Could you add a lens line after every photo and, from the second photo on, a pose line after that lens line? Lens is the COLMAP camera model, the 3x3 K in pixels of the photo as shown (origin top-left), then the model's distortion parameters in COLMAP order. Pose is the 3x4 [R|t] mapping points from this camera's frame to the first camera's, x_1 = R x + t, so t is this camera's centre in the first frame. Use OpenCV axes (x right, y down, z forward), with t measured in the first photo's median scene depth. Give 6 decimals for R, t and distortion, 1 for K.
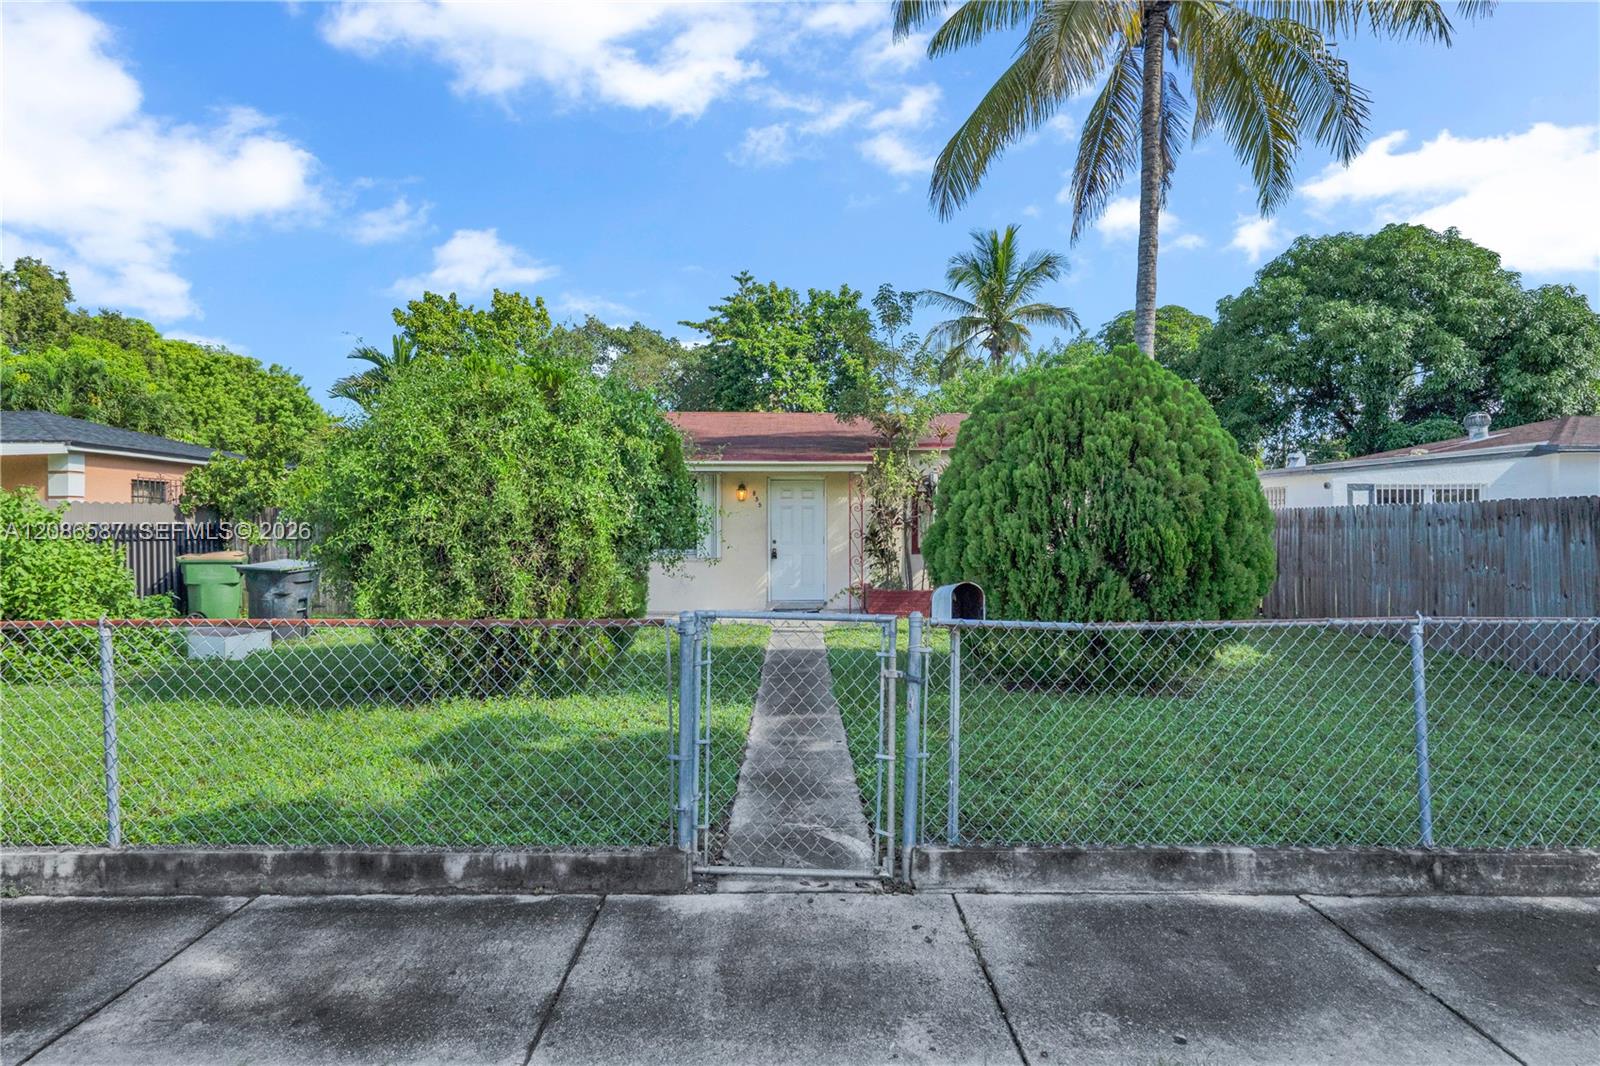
lens RADIAL K [[755.2, 0, 800.0], [0, 755.2, 533.0], [0, 0, 1]] dist [-0.001394, 0.000560]
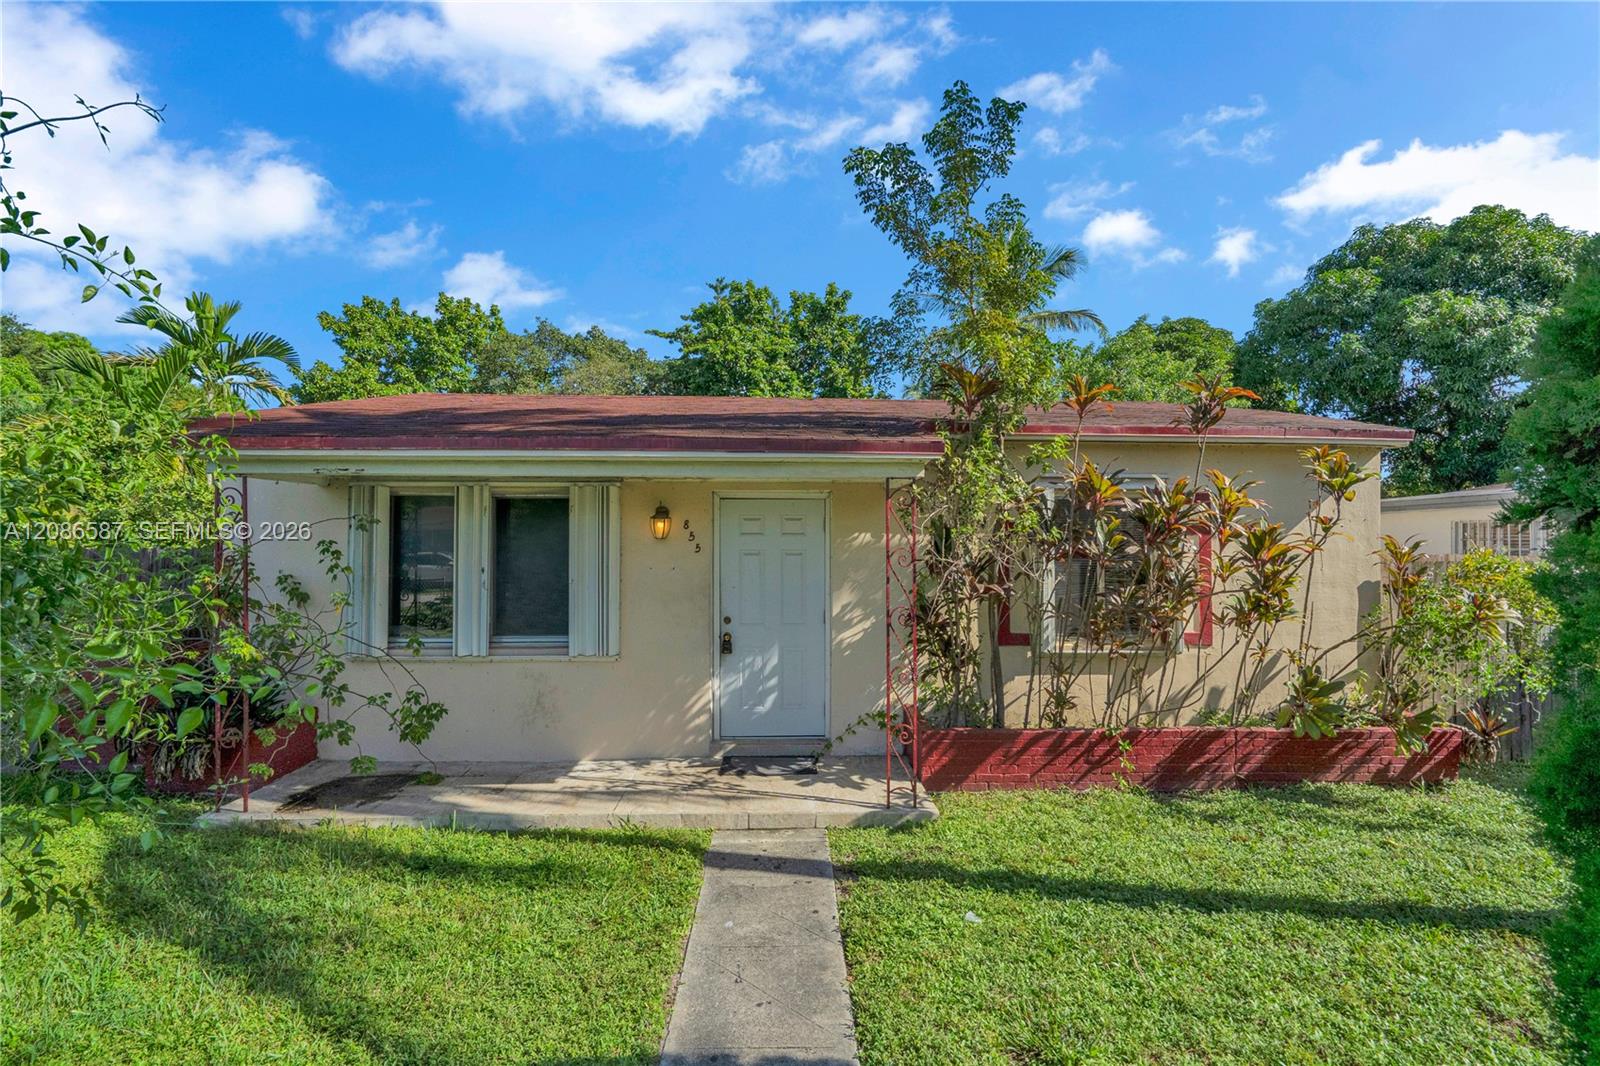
lens RADIAL K [[736.4, 0, 806.0], [0, 736.4, 534.8], [0, 0, 1]] dist [-0.002009, 0.000919]
pose [[0.999412, 0.002525, 0.034185, 0.000823], [-0.001369, 0.999428, -0.033791, -0.009645], [-0.034251, 0.033725, 0.998844, 0.163757]]
